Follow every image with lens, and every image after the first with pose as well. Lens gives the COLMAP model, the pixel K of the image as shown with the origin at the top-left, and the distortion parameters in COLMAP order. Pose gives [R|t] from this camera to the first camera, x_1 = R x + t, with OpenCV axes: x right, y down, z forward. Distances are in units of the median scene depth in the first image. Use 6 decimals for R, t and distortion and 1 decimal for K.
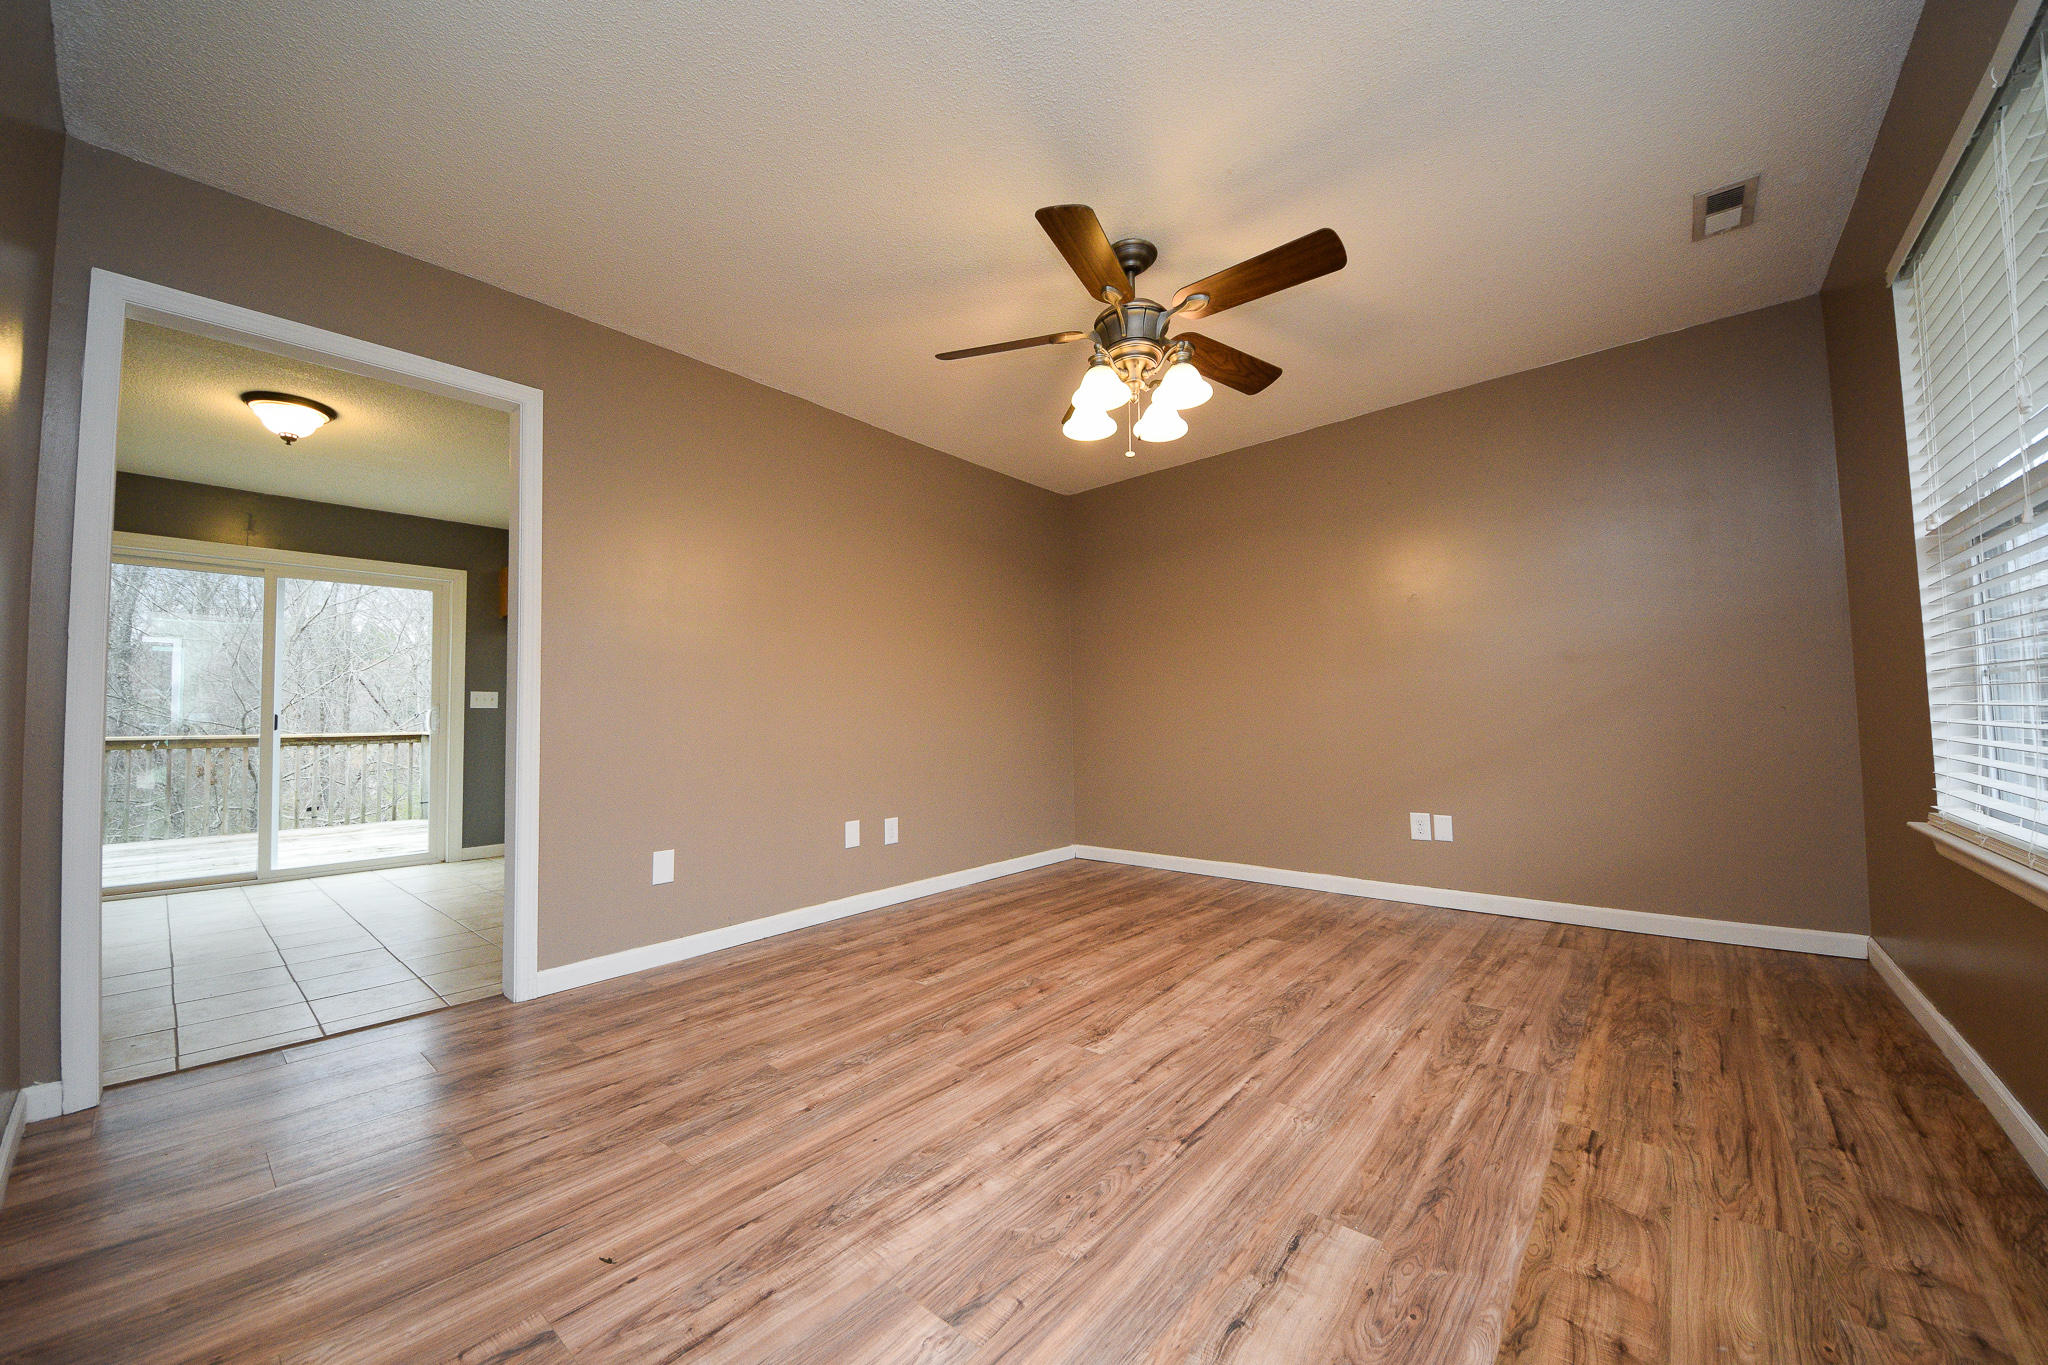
lens RADIAL K [[735.3, 0, 1024.0], [0, 735.3, 682.5], [0, 0, 1]] dist [0.018967, -0.012043]
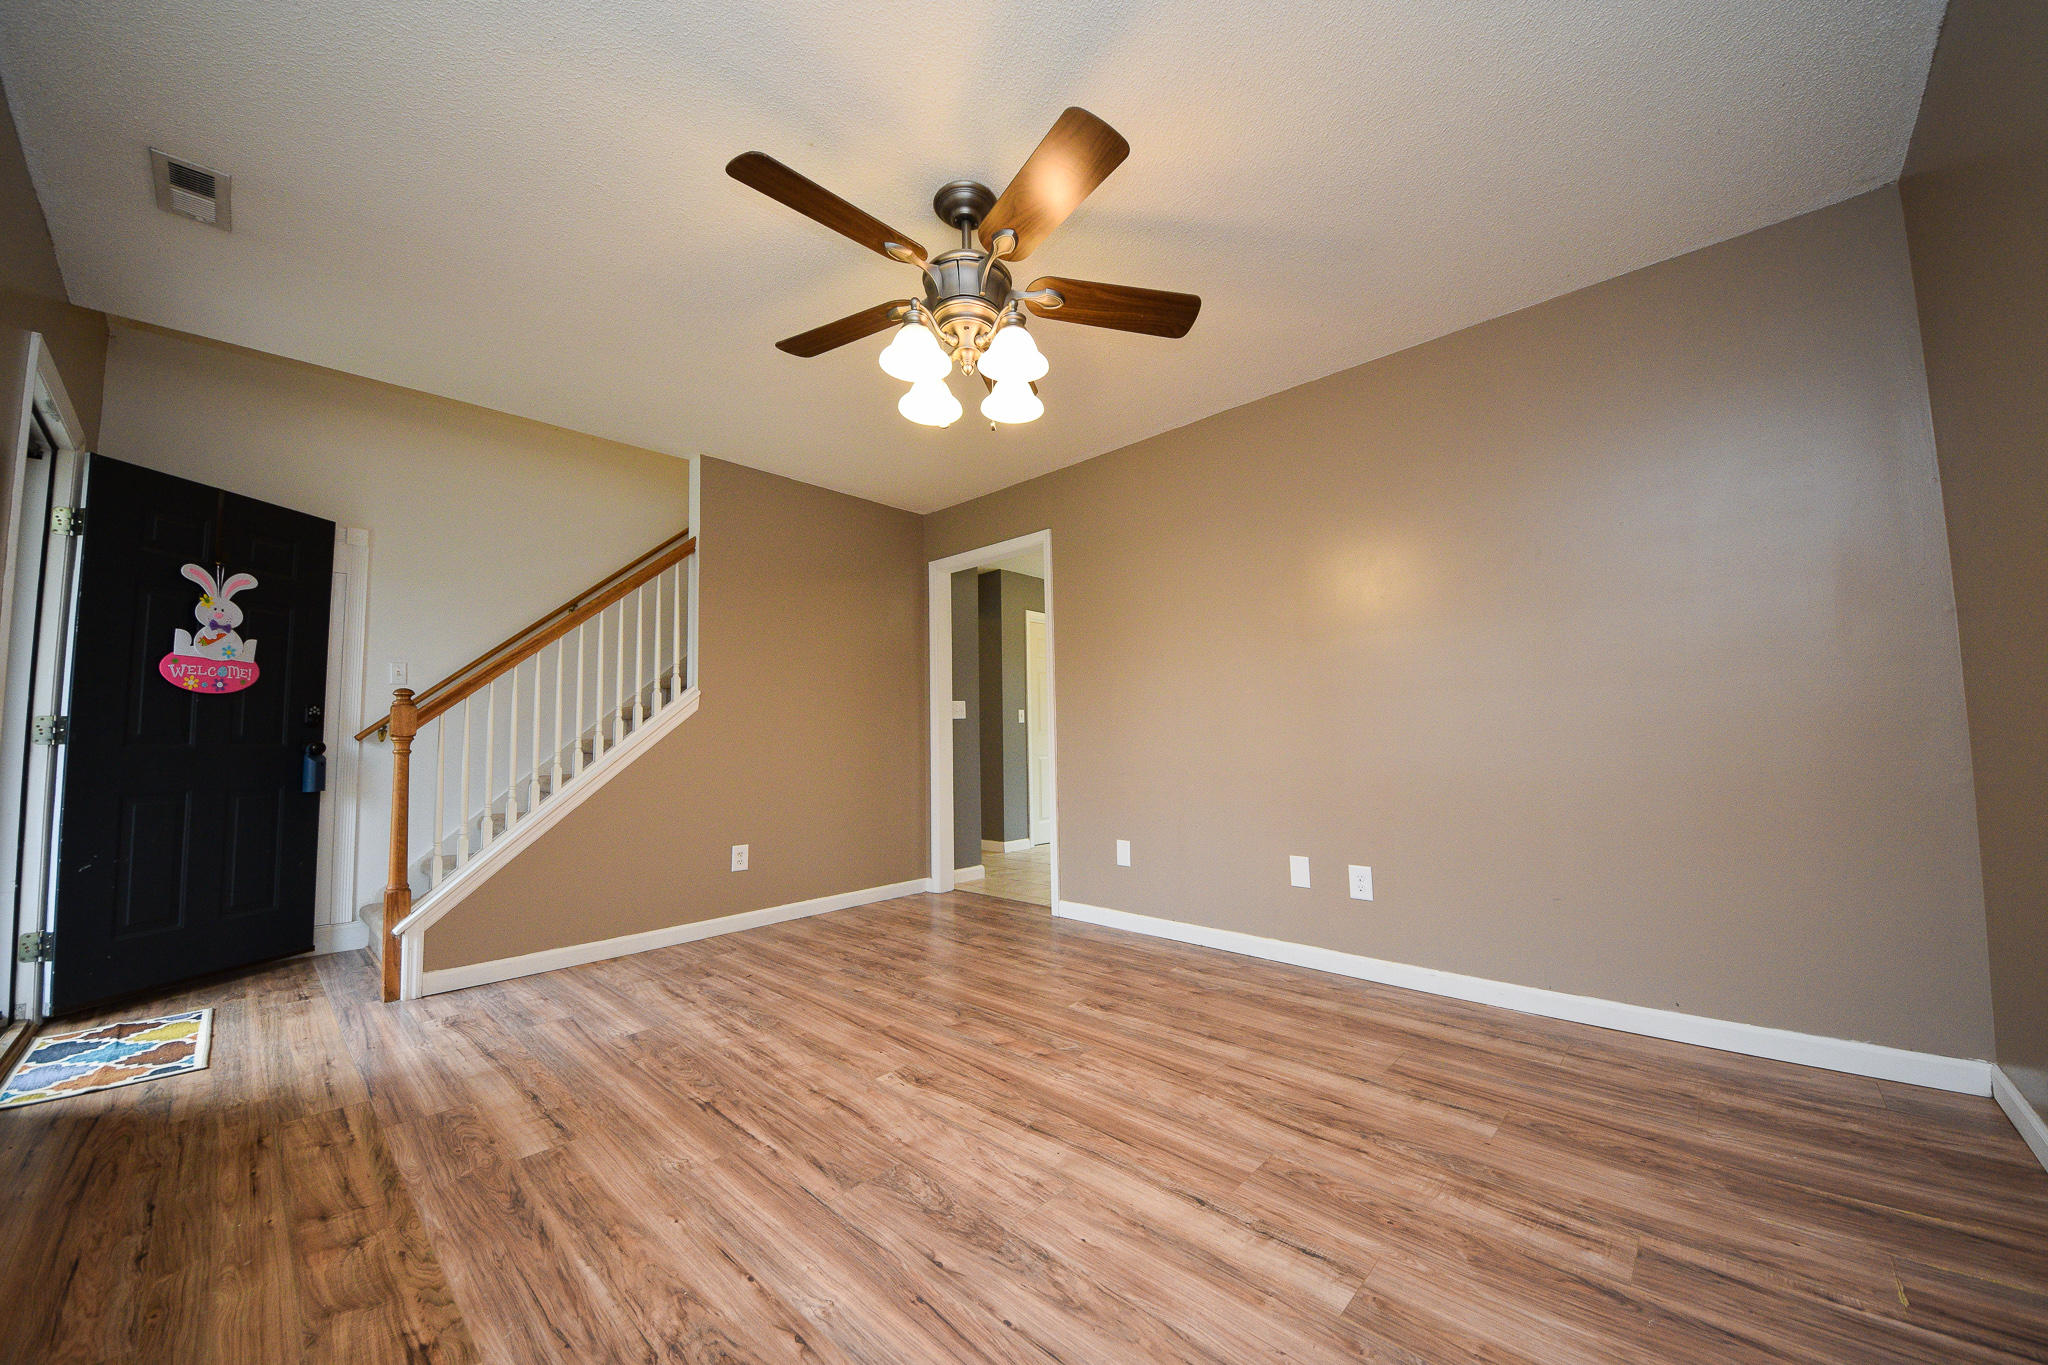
lens RADIAL K [[730.8, 0, 1011.2], [0, 730.8, 687.8], [0, 0, 1]] dist [0.011755, -0.007931]
pose [[-0.032191, -0.043744, -0.998524, 1.191792], [0.064193, 0.996889, -0.045742, 0.017227], [0.997418, -0.065571, -0.029283, 1.304921]]
